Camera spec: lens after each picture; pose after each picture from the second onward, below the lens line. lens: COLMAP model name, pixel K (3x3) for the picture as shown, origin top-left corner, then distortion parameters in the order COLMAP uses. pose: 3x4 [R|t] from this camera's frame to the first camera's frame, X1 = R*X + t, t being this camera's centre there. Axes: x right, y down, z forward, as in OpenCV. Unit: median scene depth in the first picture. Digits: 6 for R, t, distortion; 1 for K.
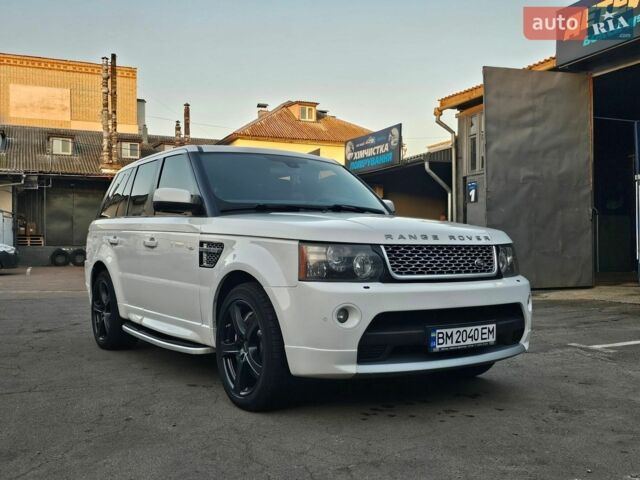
lens RADIAL K [[648.9, 0, 321.4], [0, 648.9, 247.9], [0, 0, 1]] dist [0.122887, -0.222532]
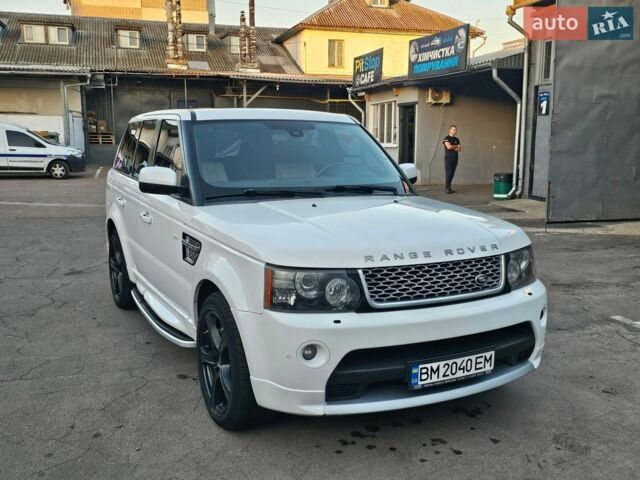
lens RADIAL K [[648.9, 0, 321.4], [0, 648.9, 247.9], [0, 0, 1]] dist [0.122887, -0.222532]
pose [[0.993207, 0.025014, -0.113643, 0.109078], [-0.005289, 0.985317, 0.170656, -0.141122], [0.116243, -0.168895, 0.978755, 0.109470]]
